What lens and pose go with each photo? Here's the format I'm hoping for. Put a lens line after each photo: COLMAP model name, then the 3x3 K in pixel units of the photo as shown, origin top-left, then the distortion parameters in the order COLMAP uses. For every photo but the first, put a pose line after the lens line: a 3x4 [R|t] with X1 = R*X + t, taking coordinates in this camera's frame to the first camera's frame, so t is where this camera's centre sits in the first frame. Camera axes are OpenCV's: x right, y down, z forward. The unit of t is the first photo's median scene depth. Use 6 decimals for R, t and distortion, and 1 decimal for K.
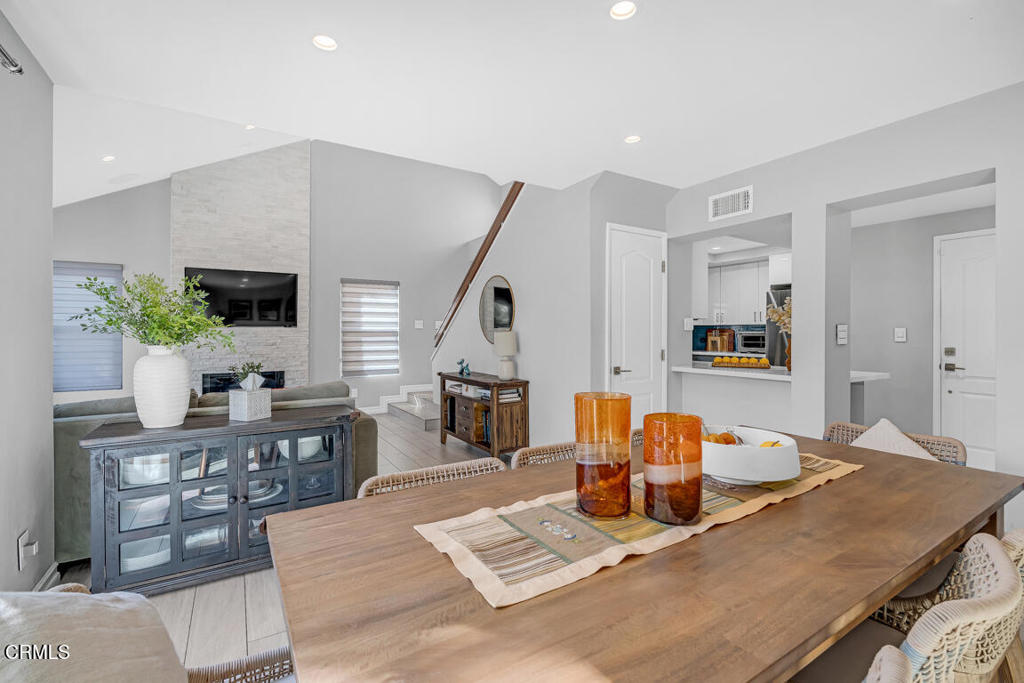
lens RADIAL K [[453.0, 0, 511.4], [0, 453.0, 333.1], [0, 0, 1]] dist [-0.005312, -0.000586]
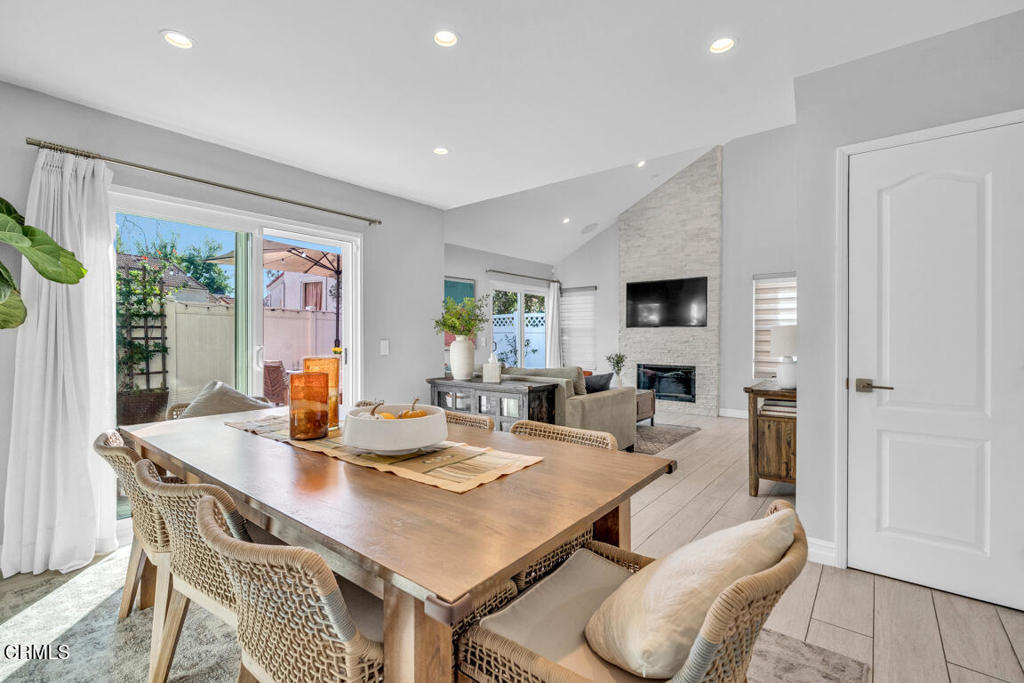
lens RADIAL K [[453.0, 0, 515.3], [0, 453.0, 337.0], [0, 0, 1]] dist [-0.005312, -0.000586]
pose [[0.340055, 0.002557, -0.940402, 0.393789], [-0.002402, 0.999995, 0.001850, 0.011398], [0.940403, 0.001630, 0.340059, 0.219697]]
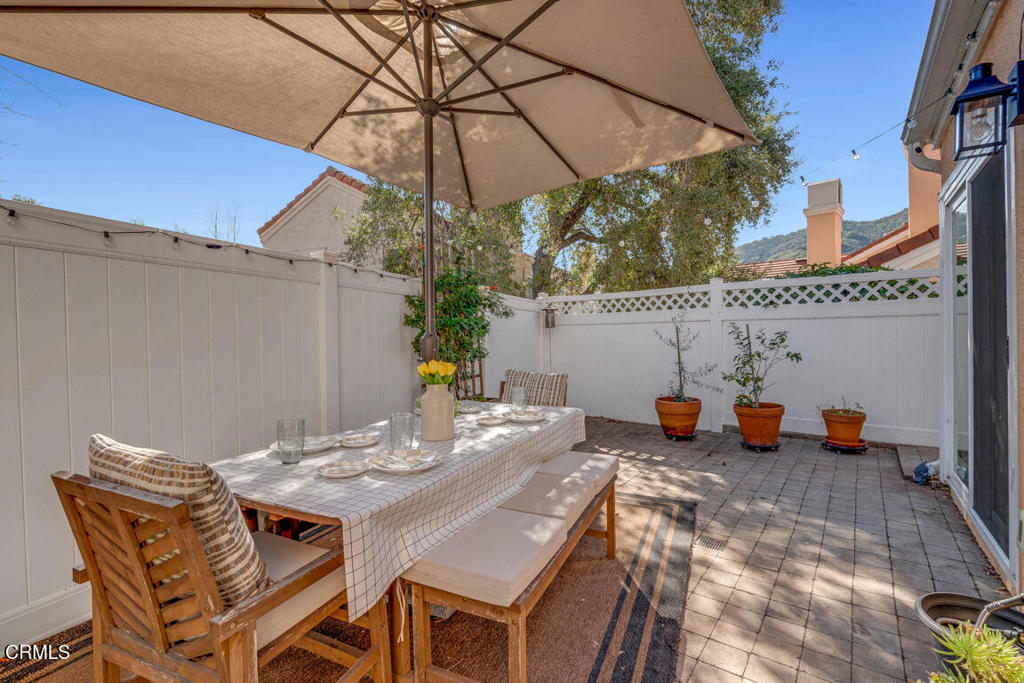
lens RADIAL K [[454.1, 0, 511.1], [0, 454.1, 341.7], [0, 0, 1]] dist [-0.011030, -0.000075]
pose [[0.355580, 0.005145, -0.934632, -0.571655], [0.014888, 0.999827, 0.011168, 0.024303], [0.934527, -0.017885, 0.355442, 0.114093]]
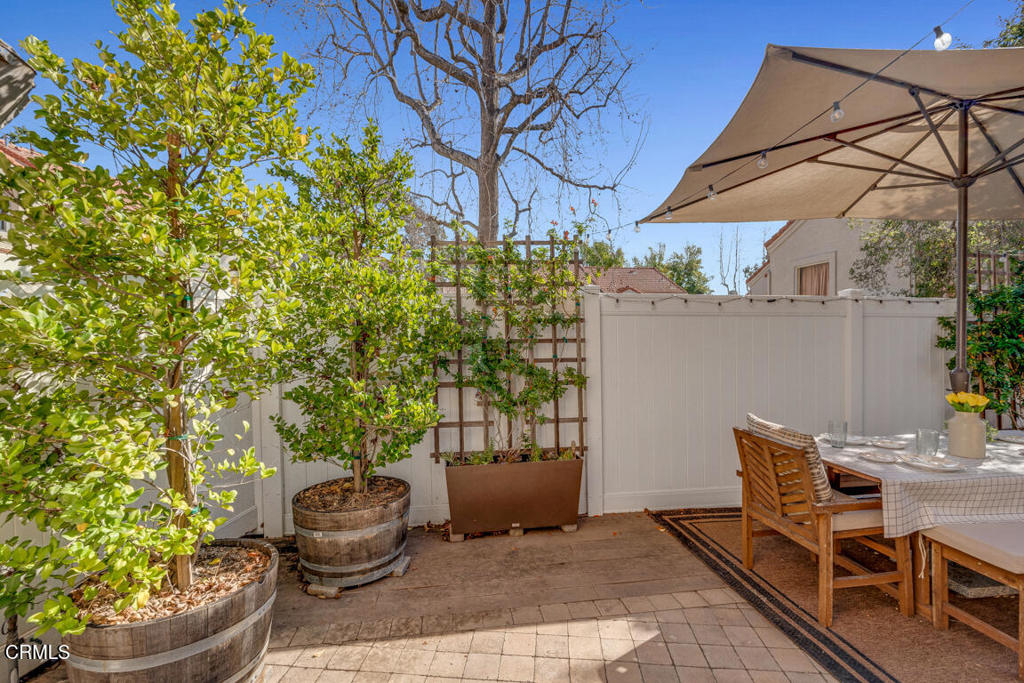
lens RADIAL K [[453.0, 0, 507.7], [0, 453.0, 338.3], [0, 0, 1]] dist [-0.005312, -0.000586]
pose [[-0.594263, 0.004572, -0.804258, -0.319474], [0.003019, 0.999989, 0.003454, -0.012011], [0.804265, -0.000376, -0.594270, 0.088399]]
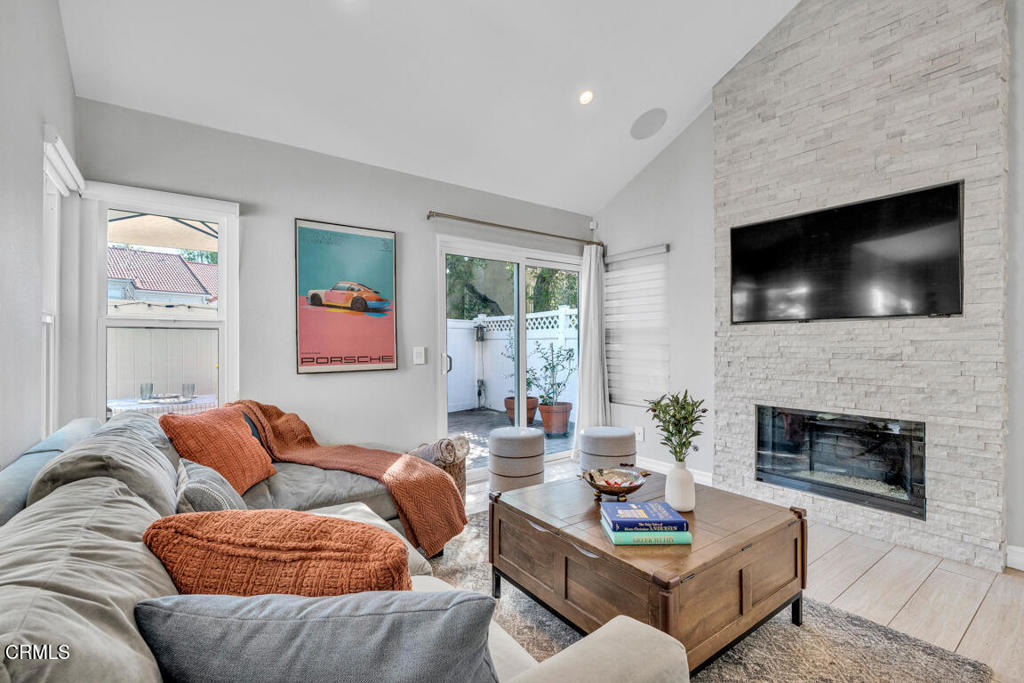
lens RADIAL K [[453.0, 0, 509.1], [0, 453.0, 341.6], [0, 0, 1]] dist [-0.005312, -0.000586]
pose [[0.077436, -0.003660, -0.996991, -0.120916], [0.000593, 0.999993, -0.003625, 0.010639], [0.996997, -0.000310, 0.077438, 0.602991]]
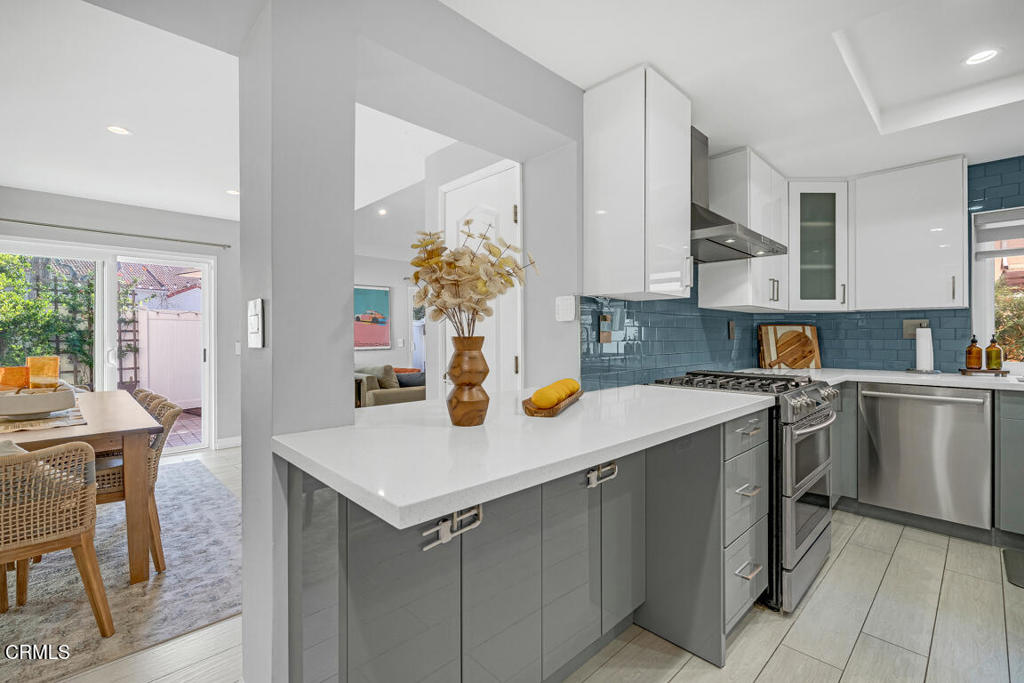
lens RADIAL K [[453.0, 0, 515.2], [0, 453.0, 333.6], [0, 0, 1]] dist [-0.005312, -0.000586]
pose [[0.215920, -0.005295, -0.976397, 0.601566], [0.001186, 0.999986, -0.005160, 0.007368], [0.976410, -0.000044, 0.215923, 0.573334]]
